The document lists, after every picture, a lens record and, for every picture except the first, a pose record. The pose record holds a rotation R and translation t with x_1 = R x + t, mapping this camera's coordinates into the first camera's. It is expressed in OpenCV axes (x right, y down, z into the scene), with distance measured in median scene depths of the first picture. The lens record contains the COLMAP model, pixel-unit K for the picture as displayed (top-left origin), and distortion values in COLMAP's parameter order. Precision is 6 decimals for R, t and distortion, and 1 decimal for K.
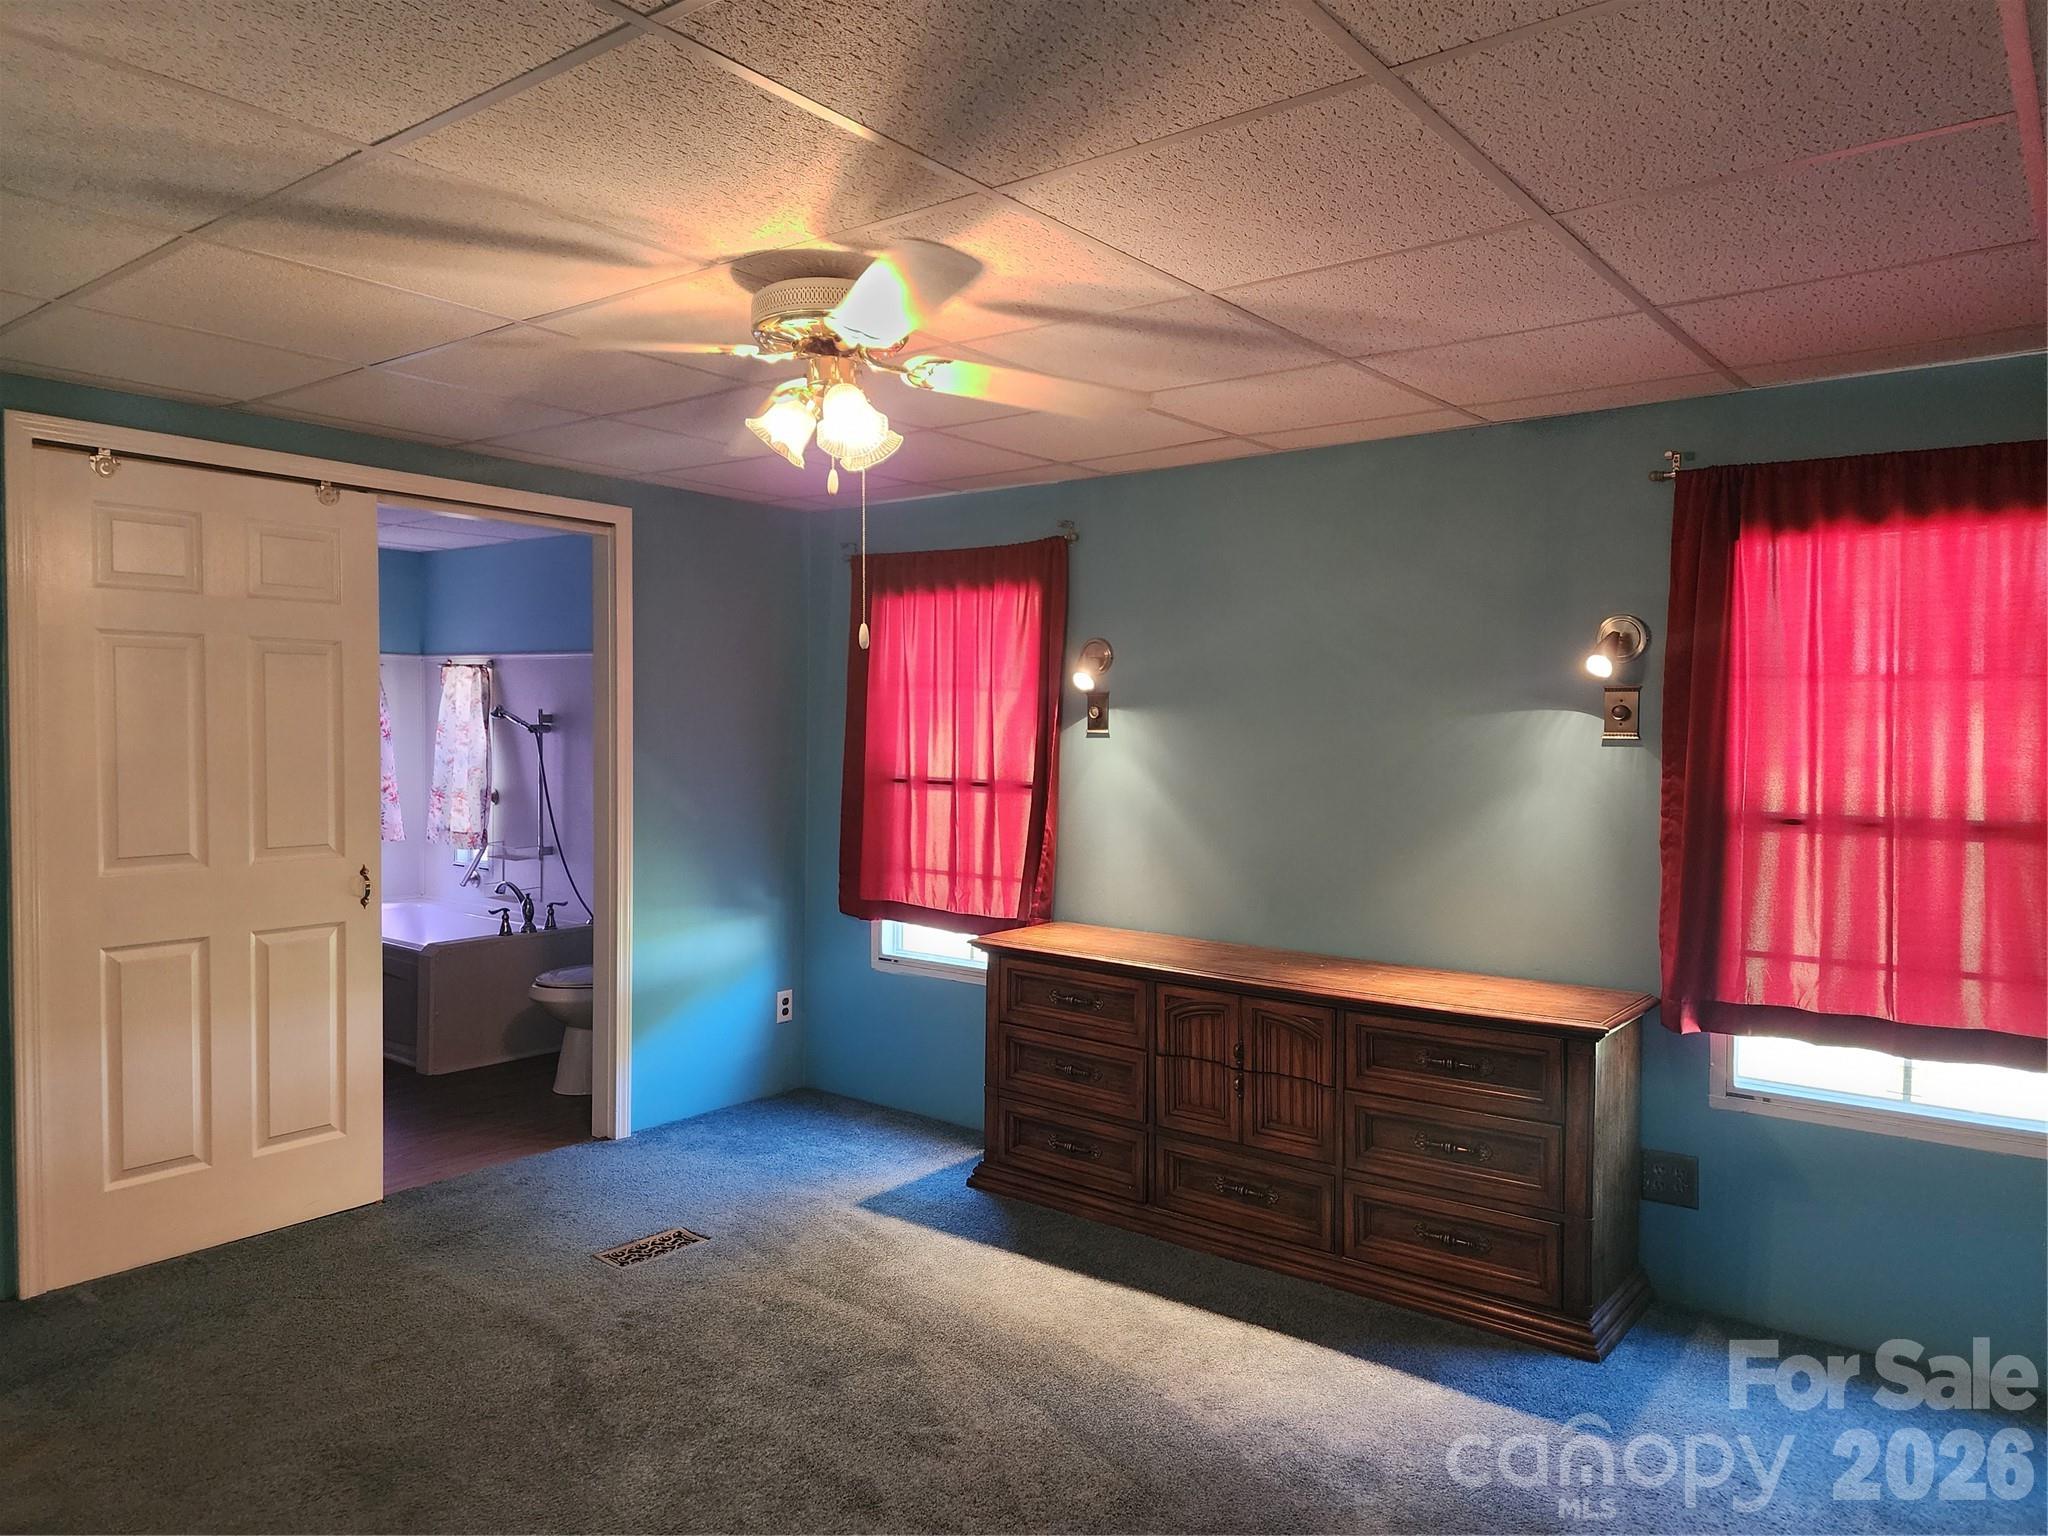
lens RADIAL K [[1366.1, 0, 1027.8], [0, 1366.1, 795.9], [0, 0, 1]] dist [0.077807, -0.055957]
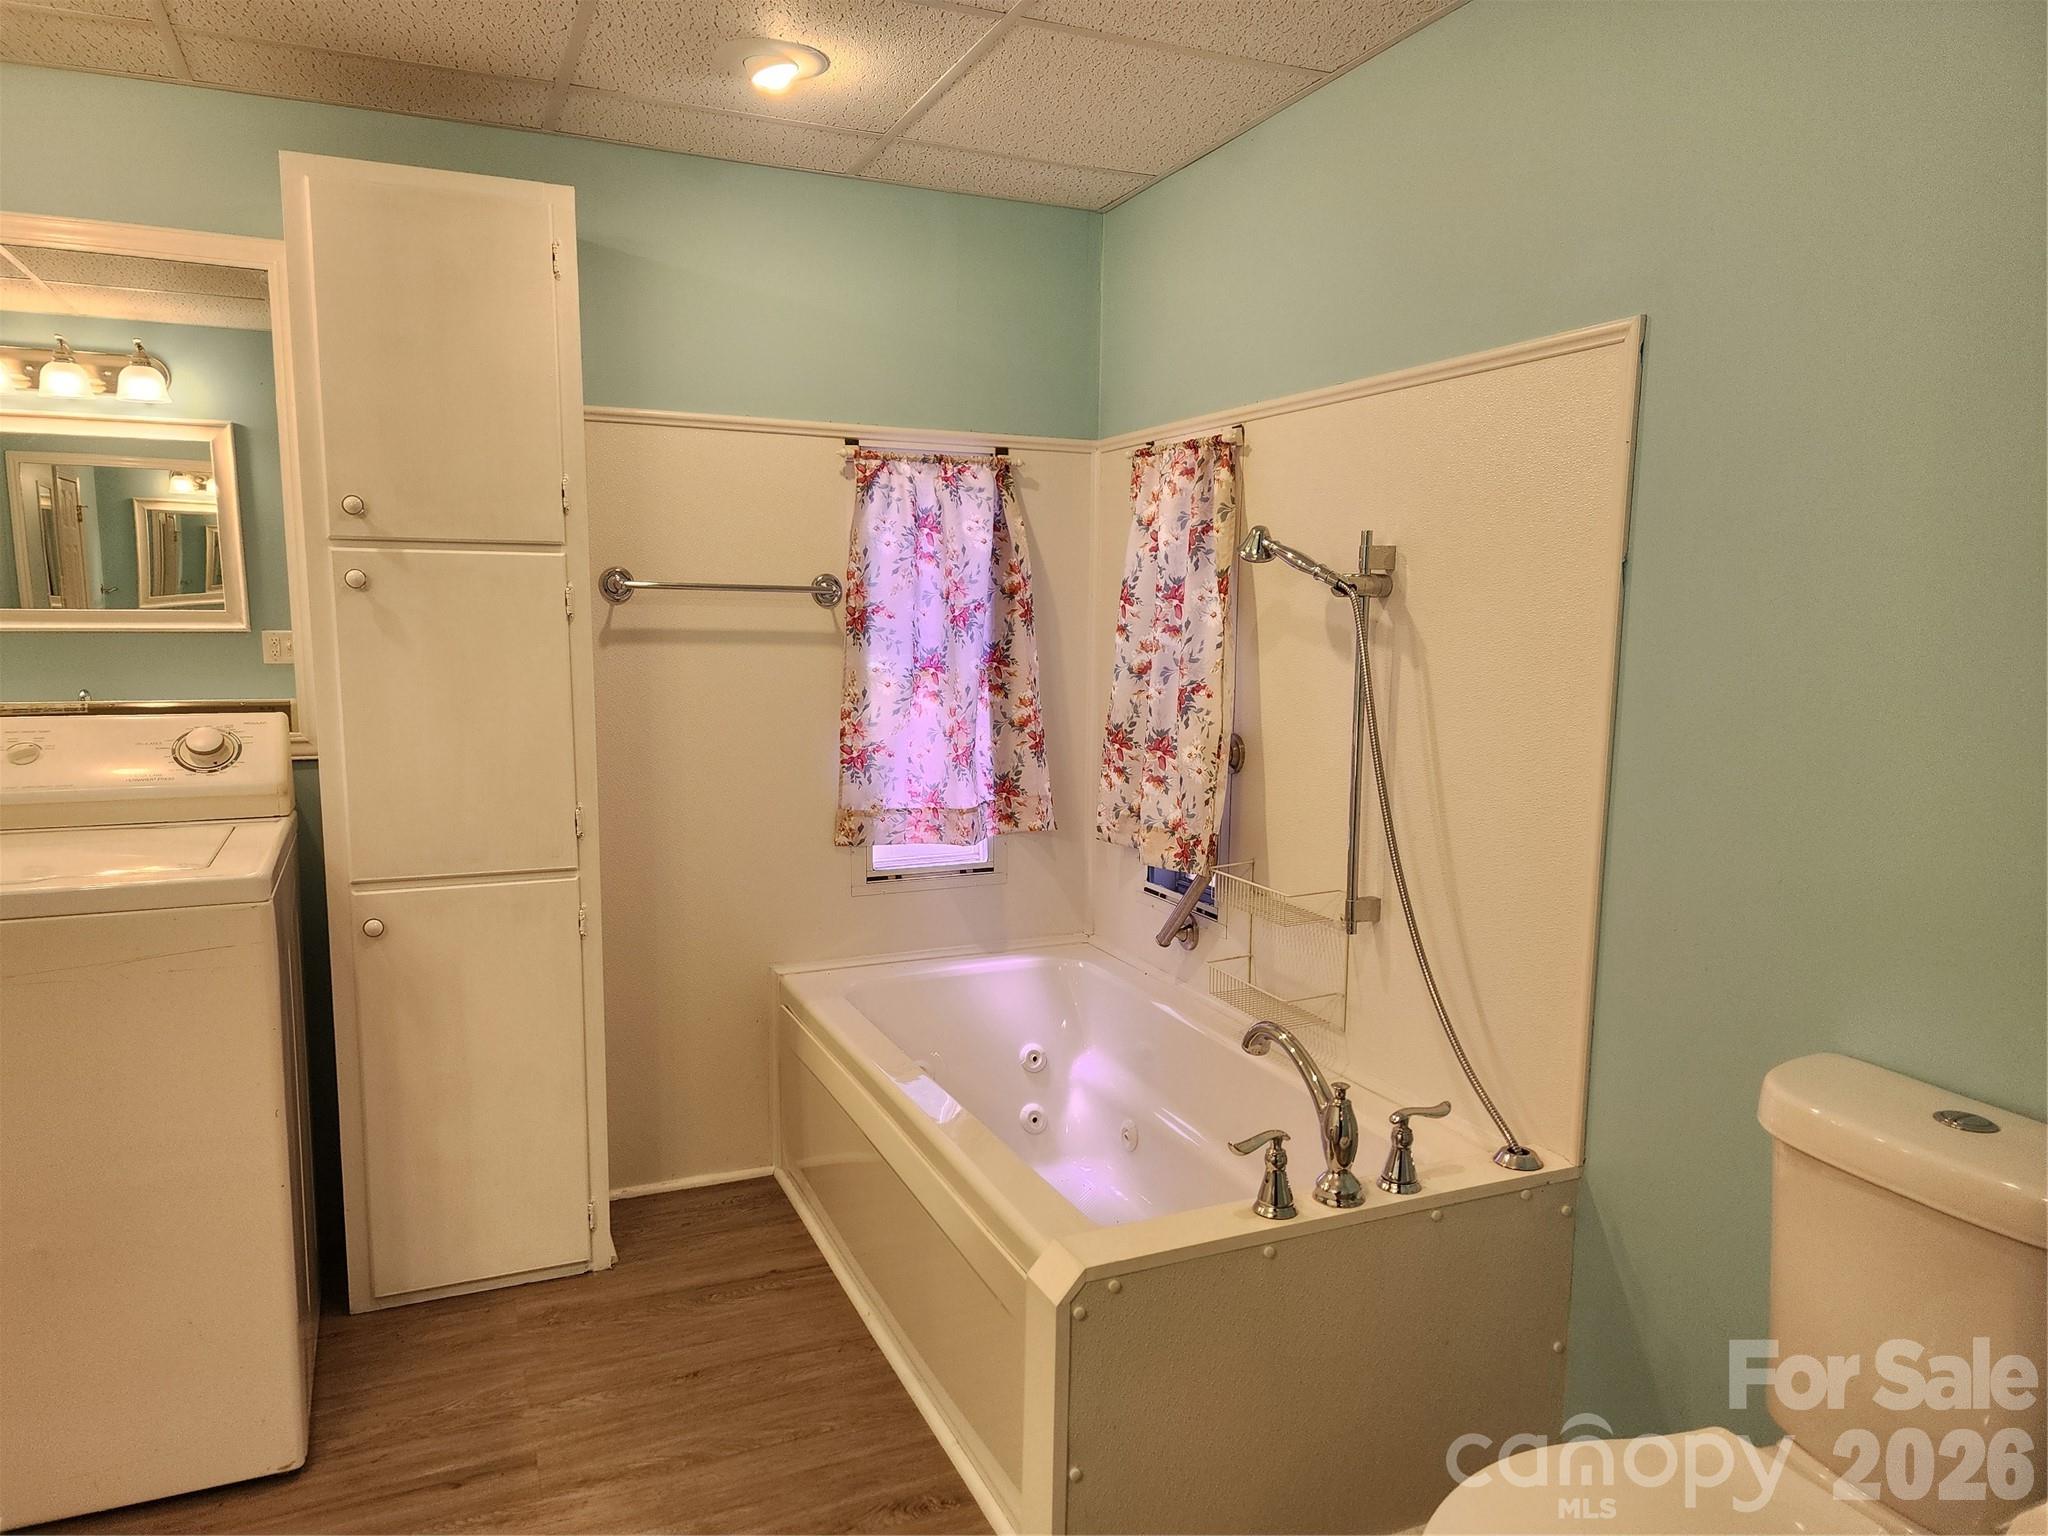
lens RADIAL K [[1366.1, 0, 1027.8], [0, 1366.1, 795.9], [0, 0, 1]] dist [0.077807, -0.055957]
pose [[0.880865, 0.055207, -0.470138, -0.271865], [-0.014967, 0.995927, 0.088907, -0.025008], [0.473131, -0.071279, 0.878104, 0.667531]]
